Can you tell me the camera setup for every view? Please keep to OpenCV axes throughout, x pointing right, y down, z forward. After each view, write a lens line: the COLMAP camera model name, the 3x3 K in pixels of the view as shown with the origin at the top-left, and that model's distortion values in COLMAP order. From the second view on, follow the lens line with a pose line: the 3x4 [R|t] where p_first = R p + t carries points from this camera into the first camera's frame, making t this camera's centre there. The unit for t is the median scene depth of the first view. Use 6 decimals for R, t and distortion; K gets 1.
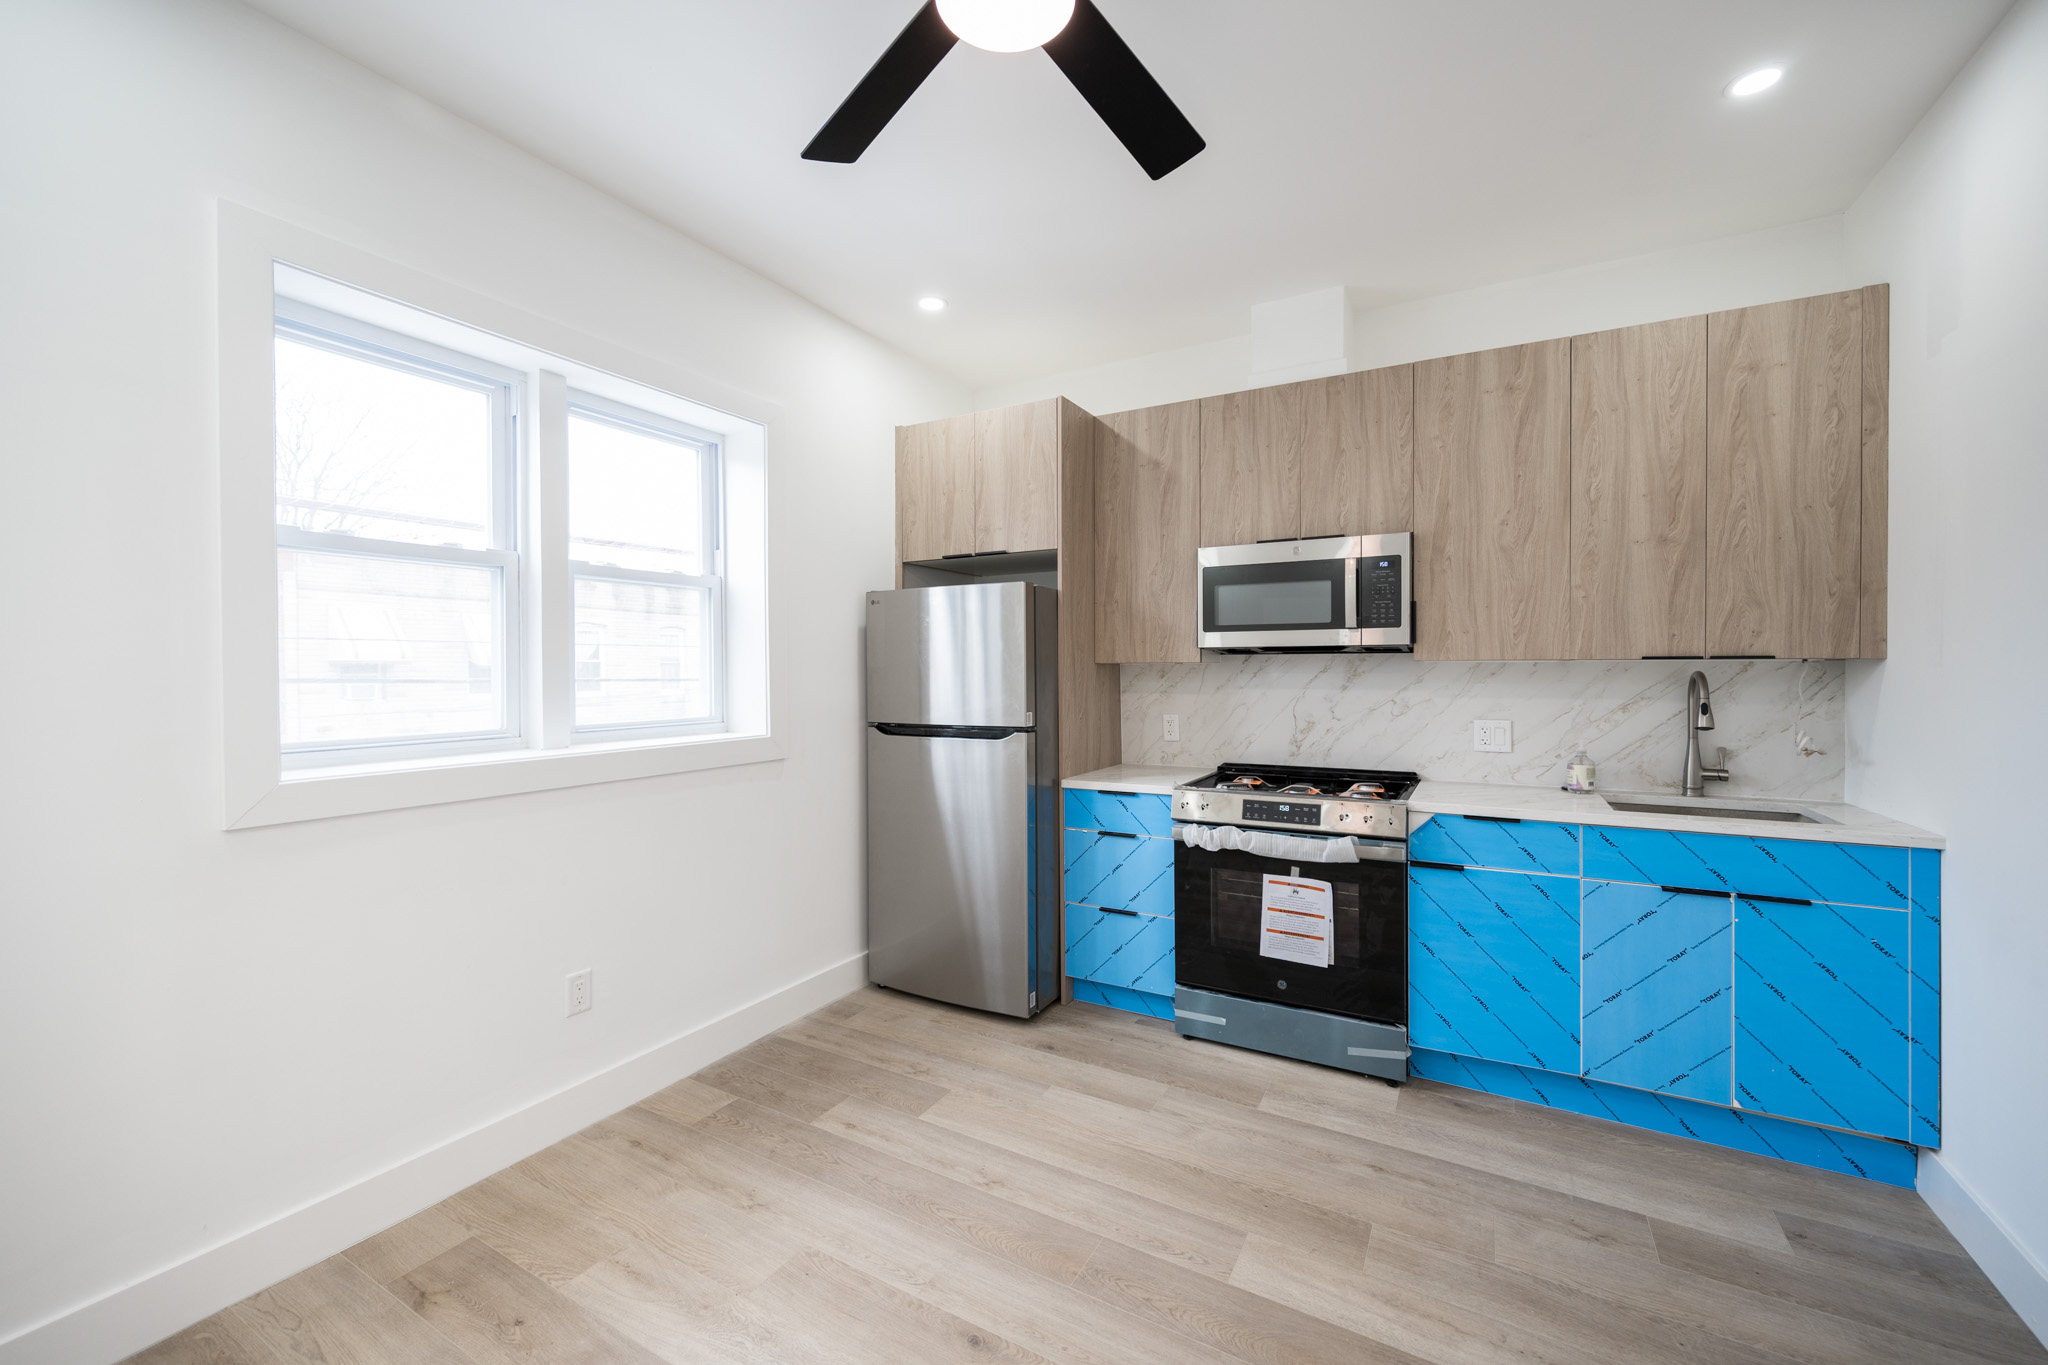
lens RADIAL K [[875.0, 0, 1018.8], [0, 875.0, 675.1], [0, 0, 1]] dist [0.001080, -0.001215]
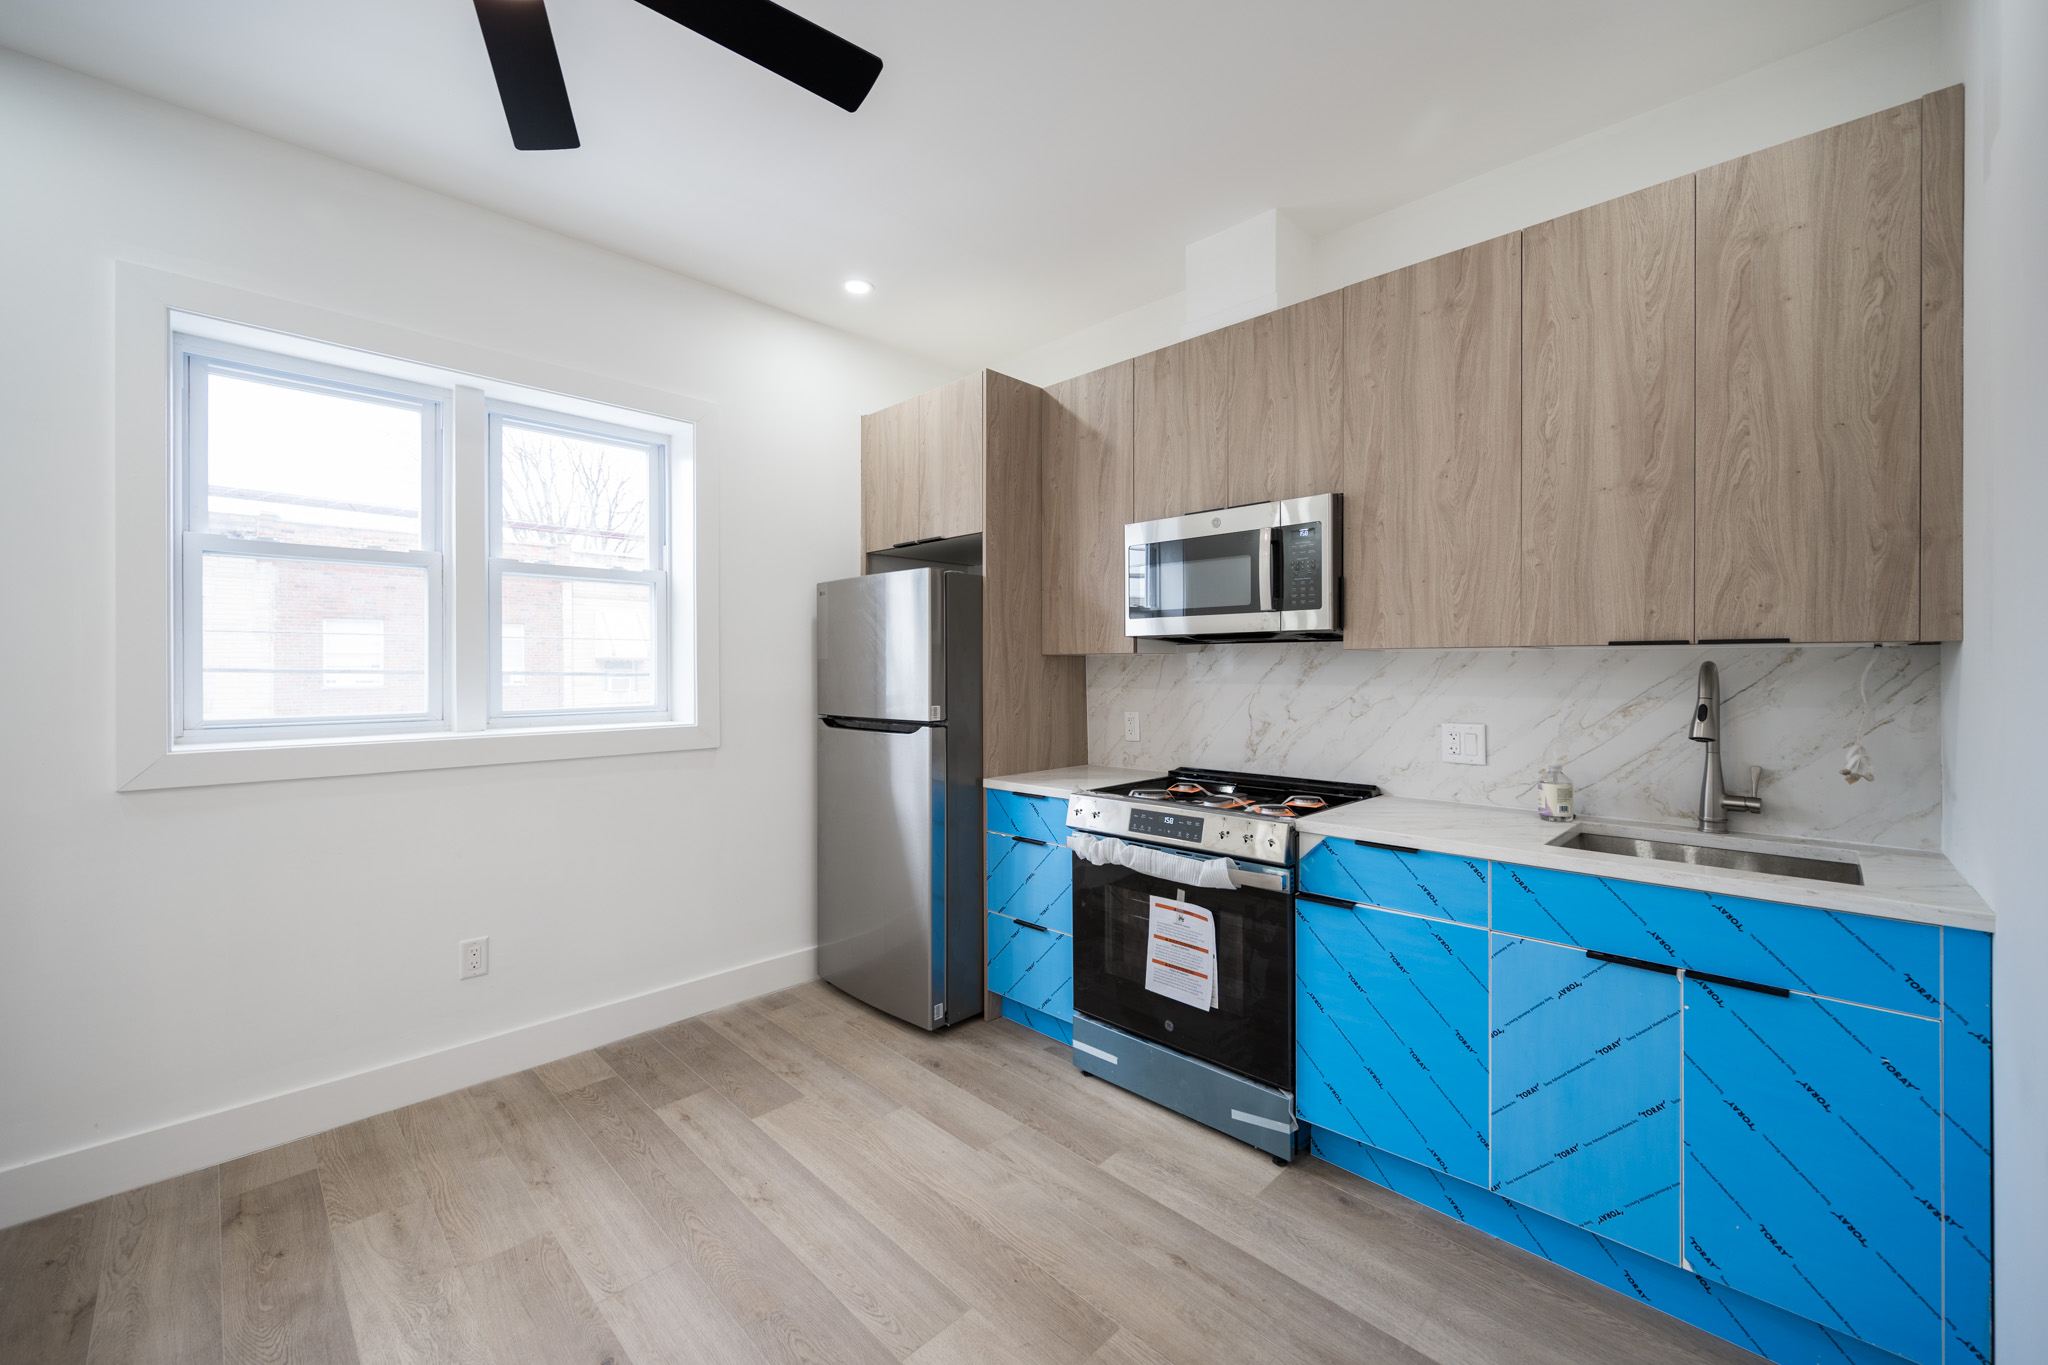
lens RADIAL K [[875.0, 0, 1031.9], [0, 875.0, 667.3], [0, 0, 1]] dist [0.001080, -0.001215]
pose [[0.961753, 0.002661, -0.273904, 0.431373], [-0.004663, 0.999967, -0.006658, 0.007959], [0.273877, 0.007681, 0.961734, 0.140477]]
